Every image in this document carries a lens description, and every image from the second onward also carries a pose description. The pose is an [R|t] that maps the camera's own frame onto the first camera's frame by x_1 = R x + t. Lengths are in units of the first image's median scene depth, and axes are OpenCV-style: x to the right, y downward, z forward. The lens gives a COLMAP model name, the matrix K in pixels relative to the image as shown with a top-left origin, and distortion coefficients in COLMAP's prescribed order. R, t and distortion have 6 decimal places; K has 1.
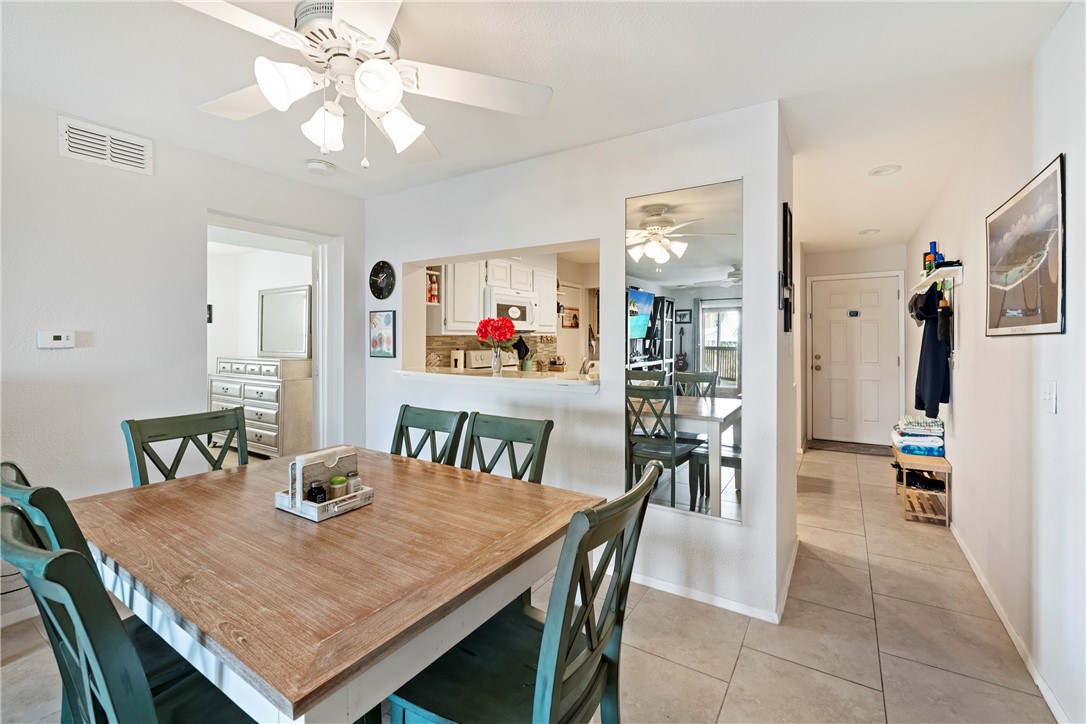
lens RADIAL K [[447.9, 0, 578.6], [0, 447.9, 337.0], [0, 0, 1]] dist [0.000331, 0.000018]
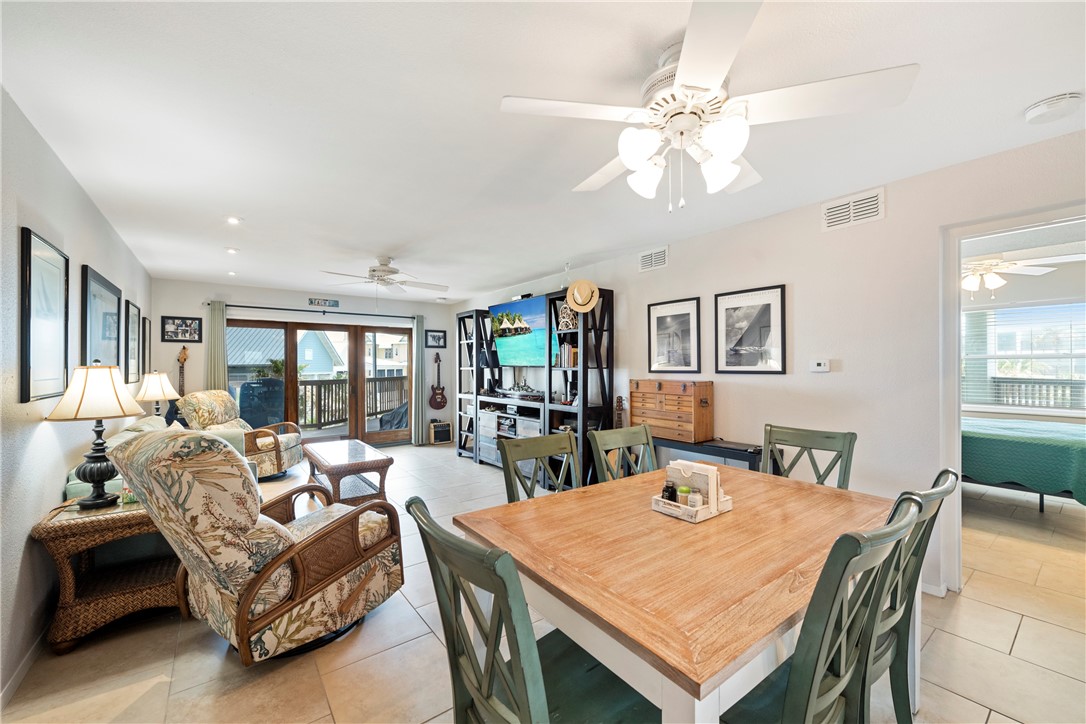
lens RADIAL K [[429.6, 0, 540.9], [0, 429.6, 362.9], [0, 0, 1]] dist [-0.001275, -0.000232]
pose [[-0.388607, -0.002789, -0.921400, 0.241106], [0.003434, 0.999984, -0.004475, 0.000478], [0.921397, -0.004903, -0.388591, 0.429096]]
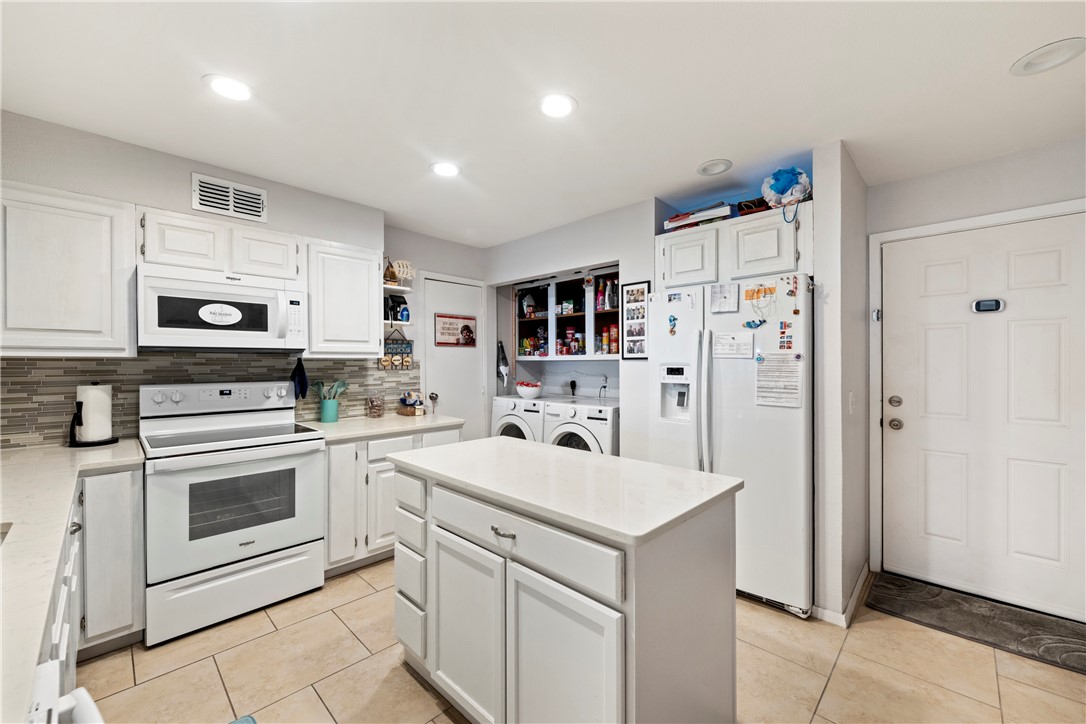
lens RADIAL K [[425.5, 0, 547.4], [0, 425.5, 364.1], [0, 0, 1]] dist [-0.002468, -0.000261]
pose [[0.972355, 0.000661, -0.233505, 0.453071], [0.001271, 0.999966, 0.008123, 0.001359], [0.233502, -0.008195, 0.972322, 0.768272]]
